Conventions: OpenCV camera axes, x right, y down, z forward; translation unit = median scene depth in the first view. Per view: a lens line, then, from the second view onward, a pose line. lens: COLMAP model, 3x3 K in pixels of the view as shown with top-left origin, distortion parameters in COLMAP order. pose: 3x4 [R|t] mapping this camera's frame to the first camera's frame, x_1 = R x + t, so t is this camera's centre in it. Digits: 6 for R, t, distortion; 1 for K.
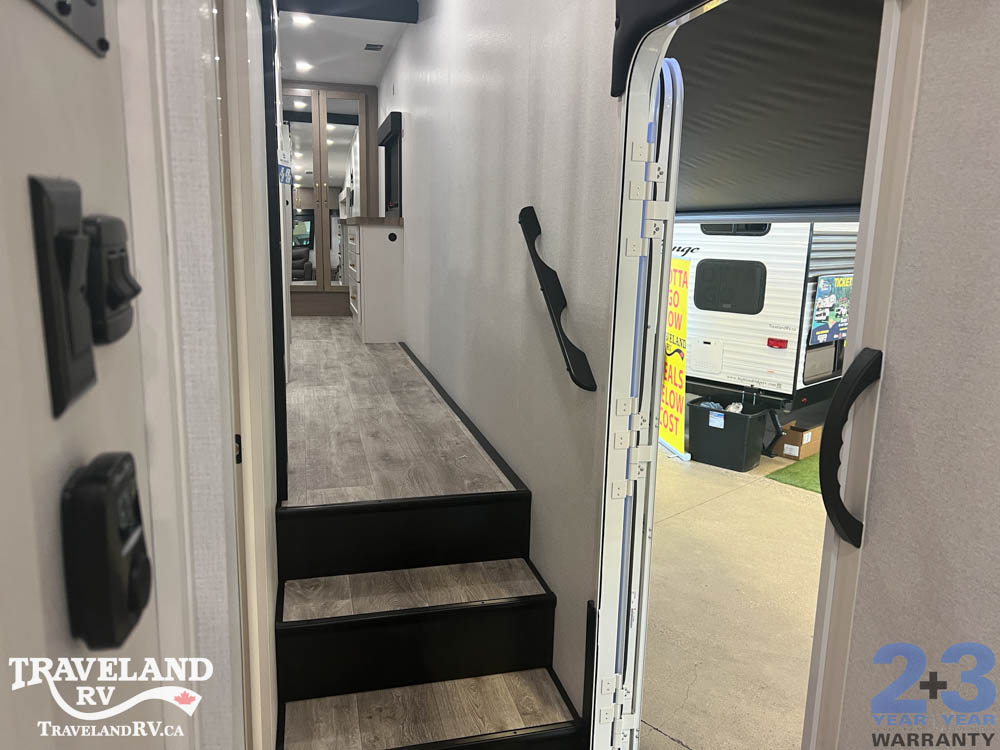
lens RADIAL K [[754.7, 0, 497.1], [0, 754.7, 374.2], [0, 0, 1]] dist [0.082928, -0.109745]
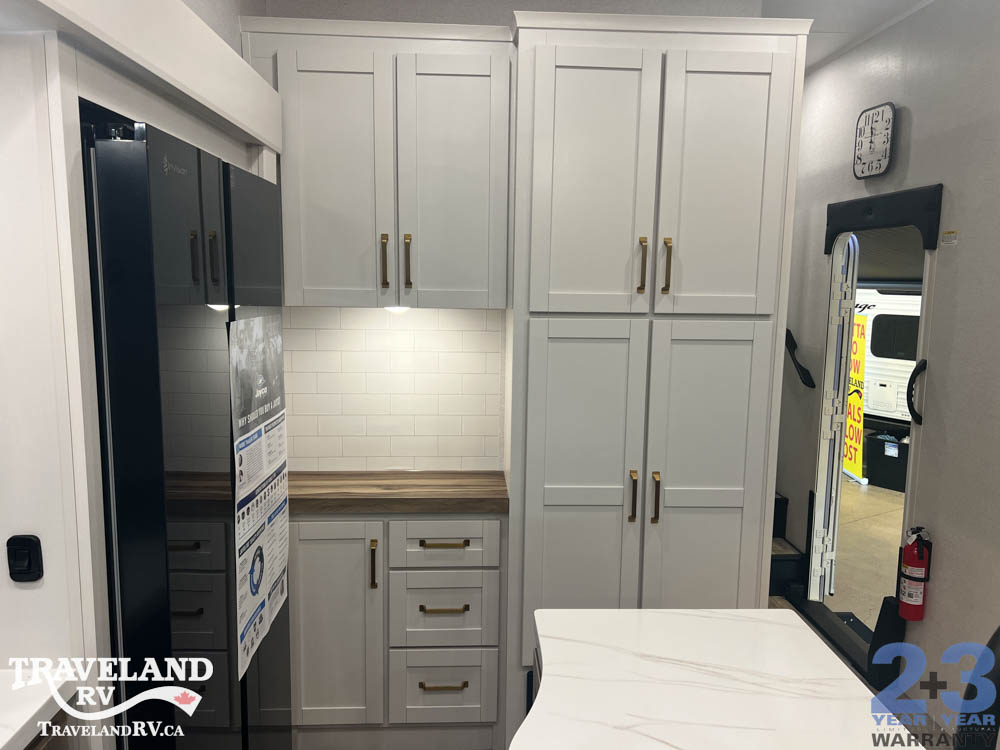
lens RADIAL K [[762.9, 0, 500.0], [0, 762.9, 375.0], [0, 0, 1]] dist [0.014761, -0.001808]
pose [[0.979613, 0.014116, -0.200398, -0.070620], [-0.026735, 0.997816, -0.060402, 0.032354], [0.199107, 0.064528, 0.977851, -0.293735]]
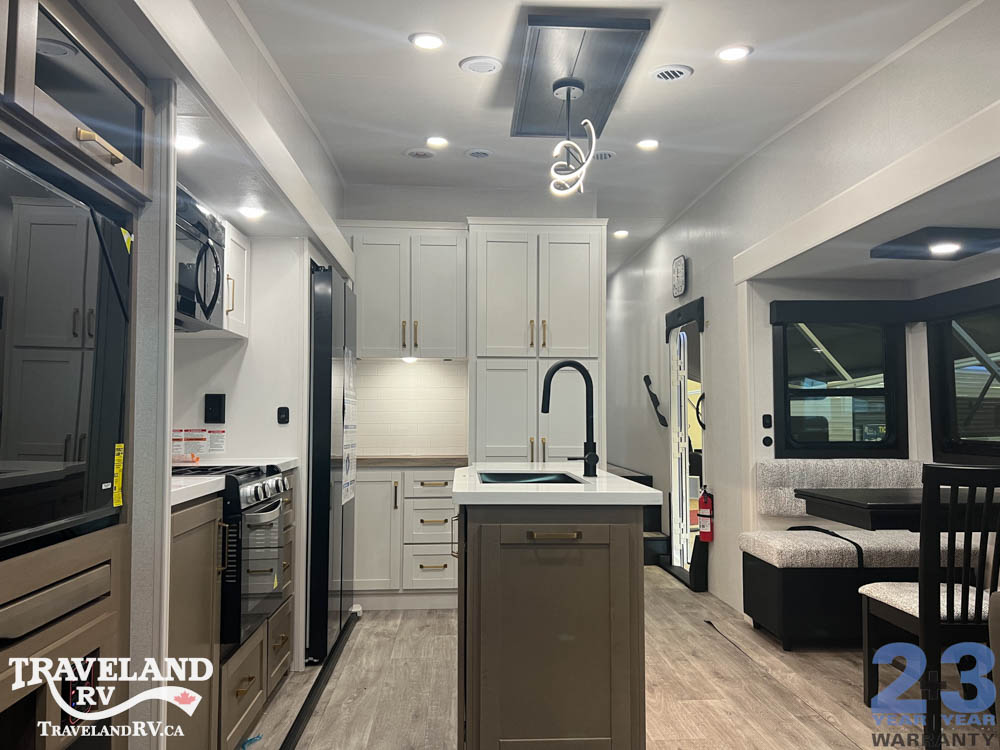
lens RADIAL K [[756.3, 0, 500.0], [0, 756.3, 375.0], [0, 0, 1]] dist [0.083167, -0.112958]
pose [[0.982052, -0.036194, -0.185107, 0.007549], [-0.010656, 0.969200, -0.246042, 0.148700], [0.188311, 0.243599, 0.951419, -0.558336]]
